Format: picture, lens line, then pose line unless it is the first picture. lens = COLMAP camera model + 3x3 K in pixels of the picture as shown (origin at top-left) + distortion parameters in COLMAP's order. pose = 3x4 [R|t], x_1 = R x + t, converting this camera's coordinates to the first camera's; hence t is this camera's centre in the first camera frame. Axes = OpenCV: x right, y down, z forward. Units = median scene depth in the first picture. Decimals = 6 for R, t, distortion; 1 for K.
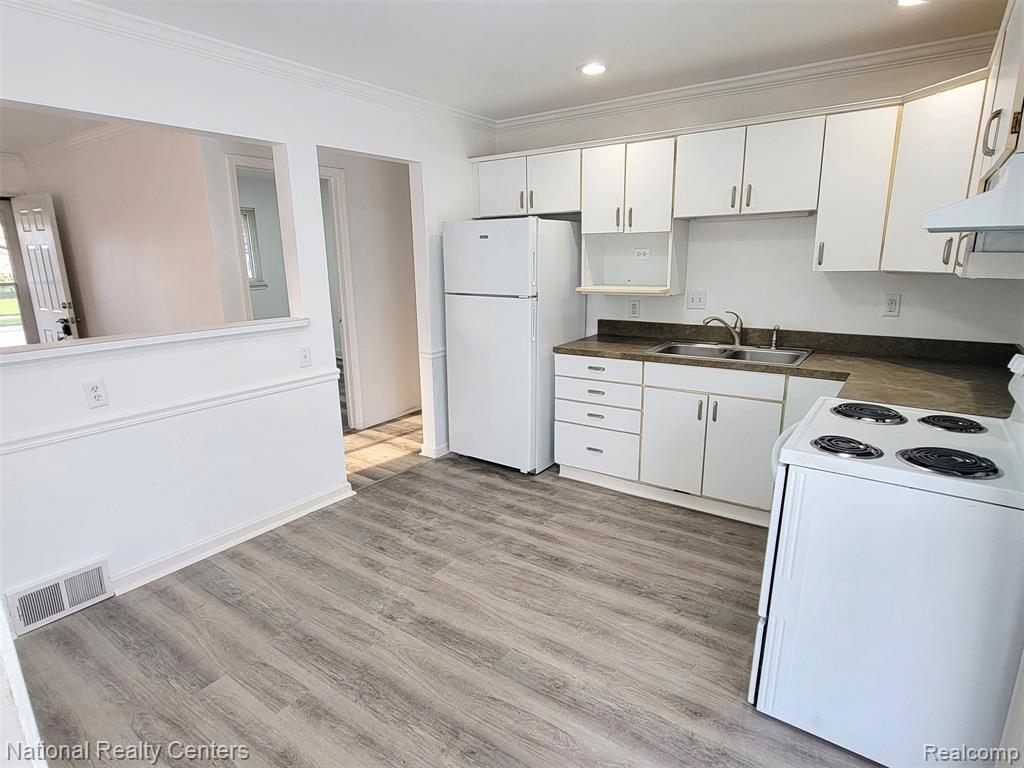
lens RADIAL K [[565.0, 0, 505.8], [0, 565.0, 389.2], [0, 0, 1]] dist [-0.000223, -0.001383]
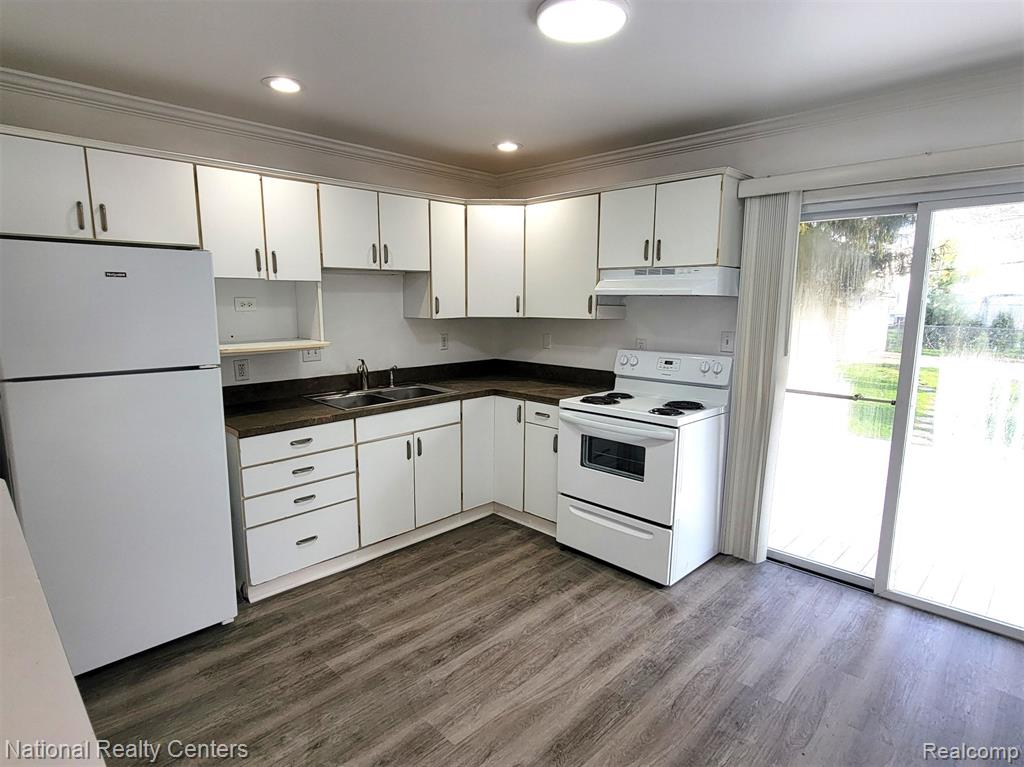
lens RADIAL K [[565.0, 0, 505.8], [0, 565.0, 388.7], [0, 0, 1]] dist [-0.000223, -0.001383]
pose [[0.148818, -0.142182, 0.978590, -0.655390], [0.221992, 0.969154, 0.107052, -0.148378], [-0.963625, 0.201307, 0.175791, 0.617183]]
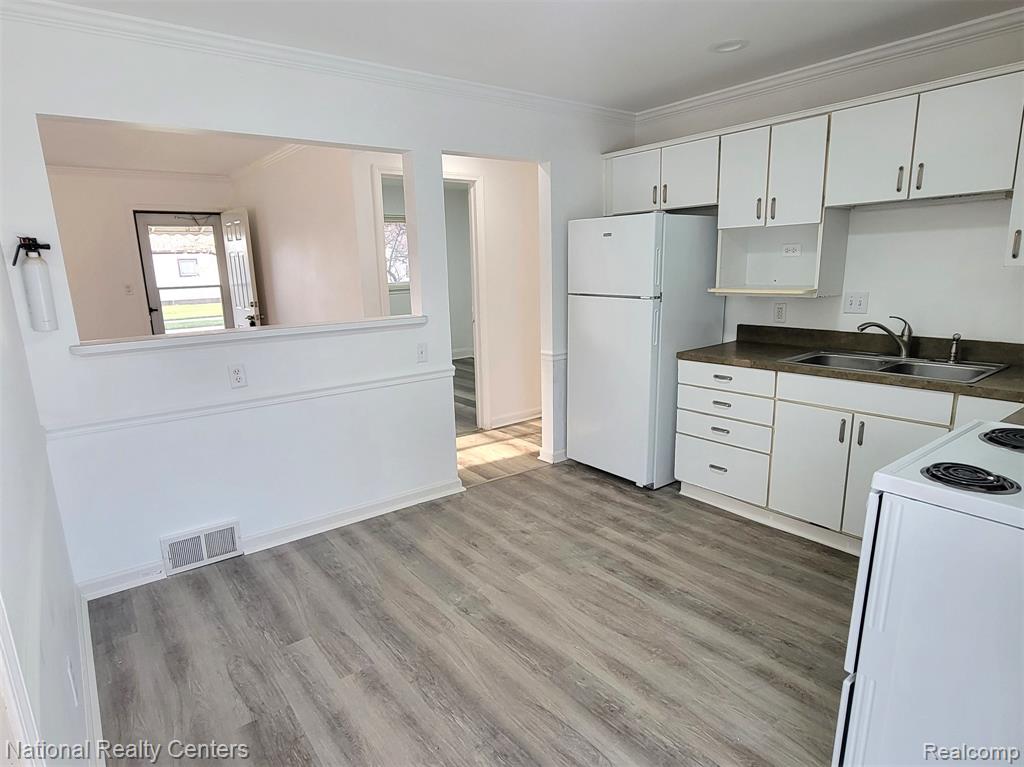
lens RADIAL K [[586.5, 0, 505.6], [0, 586.5, 391.6], [0, 0, 1]] dist [-0.001674, -0.000829]
pose [[0.956558, 0.052711, -0.286736, 0.109610], [-0.056900, 0.998360, -0.006290, 0.012724], [0.285934, 0.022332, 0.957989, 0.009278]]
